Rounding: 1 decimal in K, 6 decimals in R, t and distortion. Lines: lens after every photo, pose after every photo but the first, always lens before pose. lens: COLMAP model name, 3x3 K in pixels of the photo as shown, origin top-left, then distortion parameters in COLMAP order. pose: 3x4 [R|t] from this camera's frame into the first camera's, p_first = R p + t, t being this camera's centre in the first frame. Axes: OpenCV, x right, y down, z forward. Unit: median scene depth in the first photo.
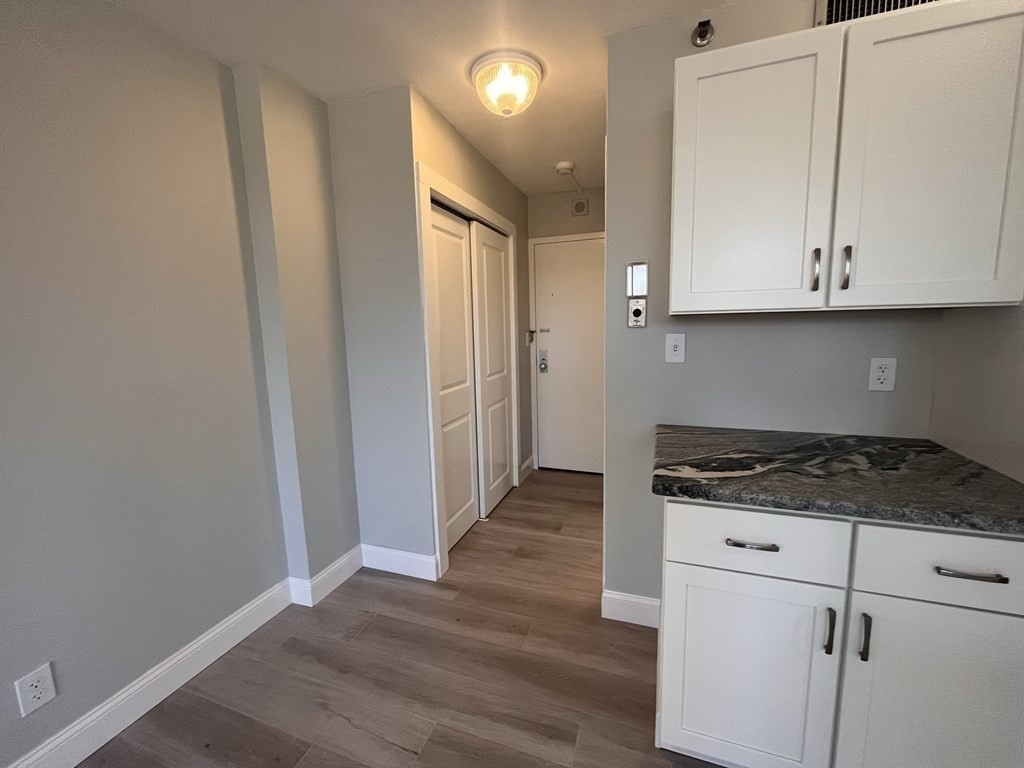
lens RADIAL K [[412.1, 0, 512.9], [0, 412.1, 378.3], [0, 0, 1]] dist [-0.001478, -0.000810]
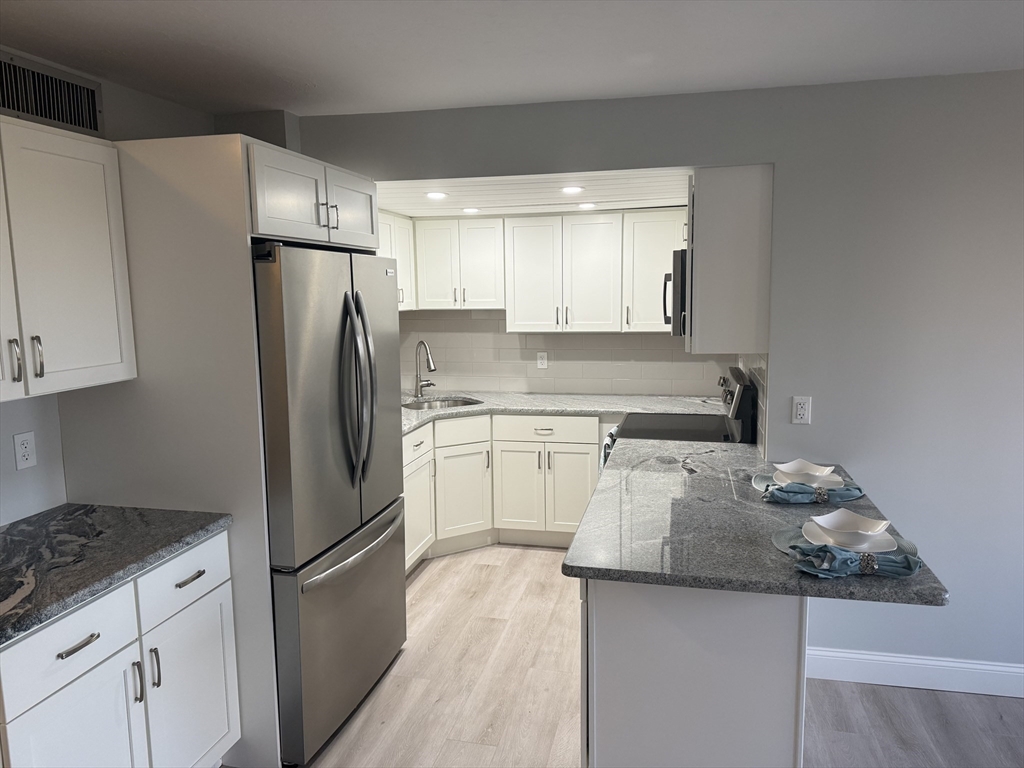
lens RADIAL K [[716.0, 0, 514.6], [0, 716.0, 384.2], [0, 0, 1]] dist [0.103228, -0.138079]
pose [[-0.118628, -0.104533, 0.987421, -0.764067], [0.151628, 0.980873, 0.122056, -0.168069], [-0.981293, 0.164200, -0.100509, 0.031476]]
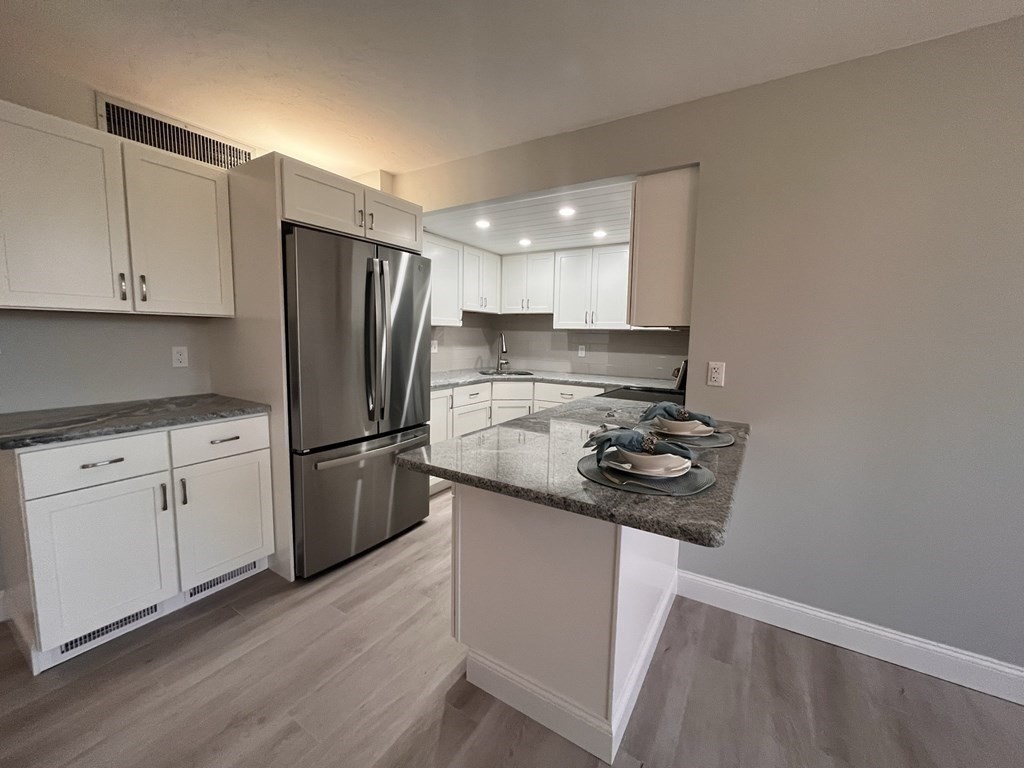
lens RADIAL K [[412.1, 0, 512.9], [0, 412.1, 378.3], [0, 0, 1]] dist [-0.001478, -0.000810]
pose [[0.205078, -0.075166, 0.975855, -0.359844], [0.106765, 0.992815, 0.054035, 0.109224], [-0.972905, 0.093106, 0.211630, -0.521609]]
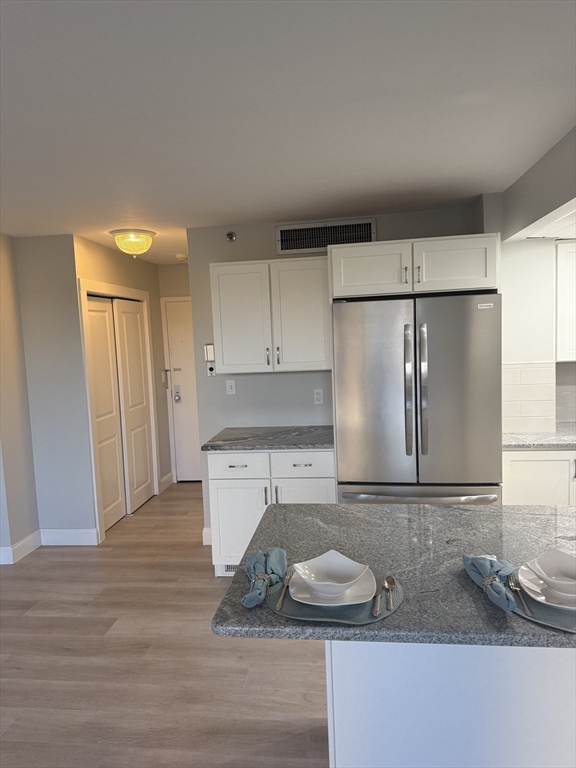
lens RADIAL K [[537.0, 0, 288.0], [0, 537.0, 384.0], [0, 0, 1]] dist [0.103228, -0.138079]
pose [[0.975798, -0.036634, 0.215583, 0.114721], [0.046879, 0.997992, -0.042598, 0.030856], [-0.213590, 0.051674, 0.975556, -1.500346]]
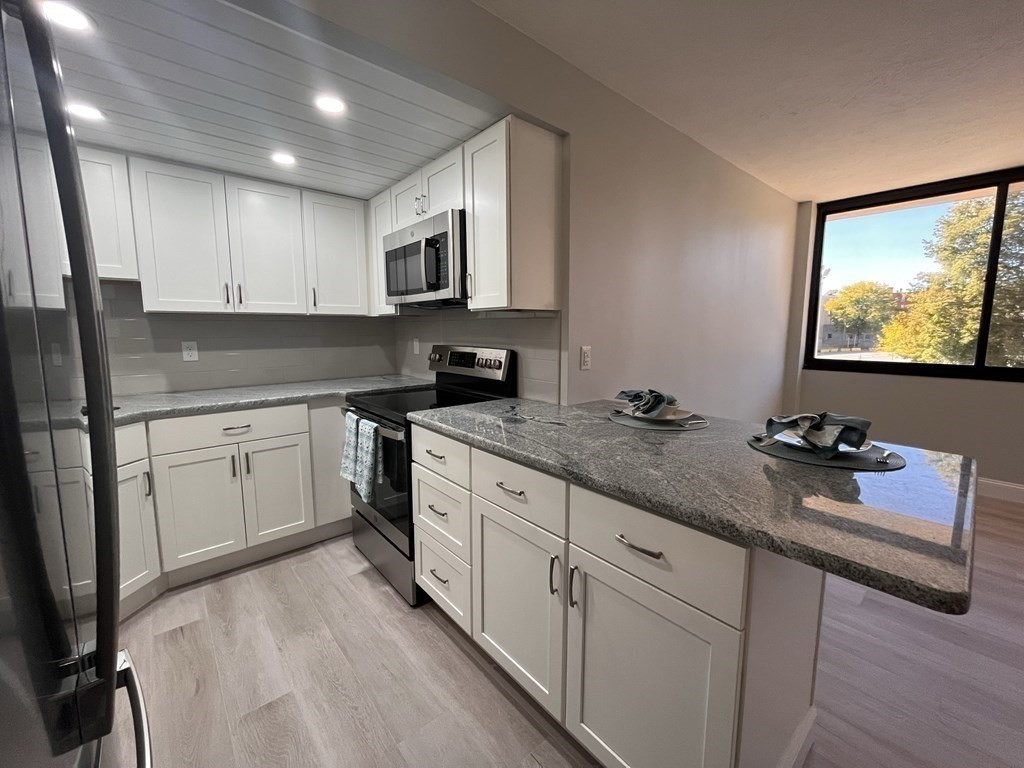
lens RADIAL K [[412.1, 0, 512.9], [0, 412.1, 378.3], [0, 0, 1]] dist [-0.001478, -0.000810]
pose [[-0.873769, -0.031729, 0.485305, 0.525801], [0.088903, 0.970635, 0.223526, -0.008279], [-0.478147, 0.238455, -0.845290, 0.310445]]
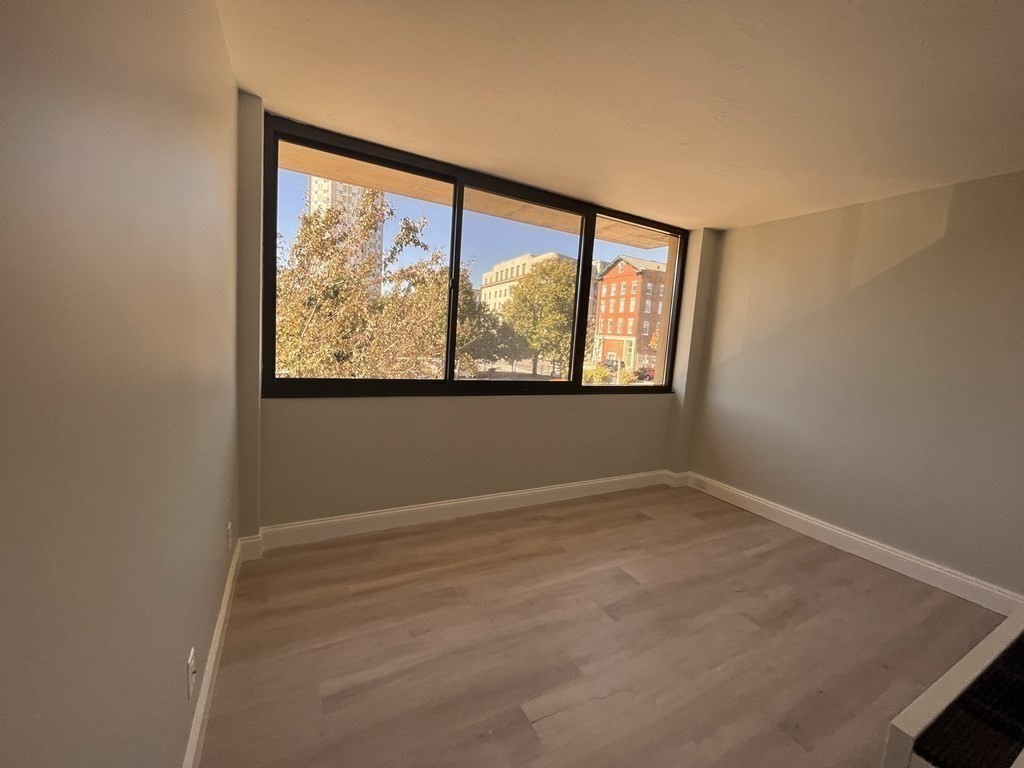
lens RADIAL K [[412.1, 0, 512.9], [0, 412.1, 378.3], [0, 0, 1]] dist [-0.001478, -0.000810]
pose [[-0.663151, 0.055651, -0.746414, 0.695531], [-0.151553, 0.966593, 0.206714, 0.143950], [0.732982, 0.250203, -0.632563, -1.056712]]
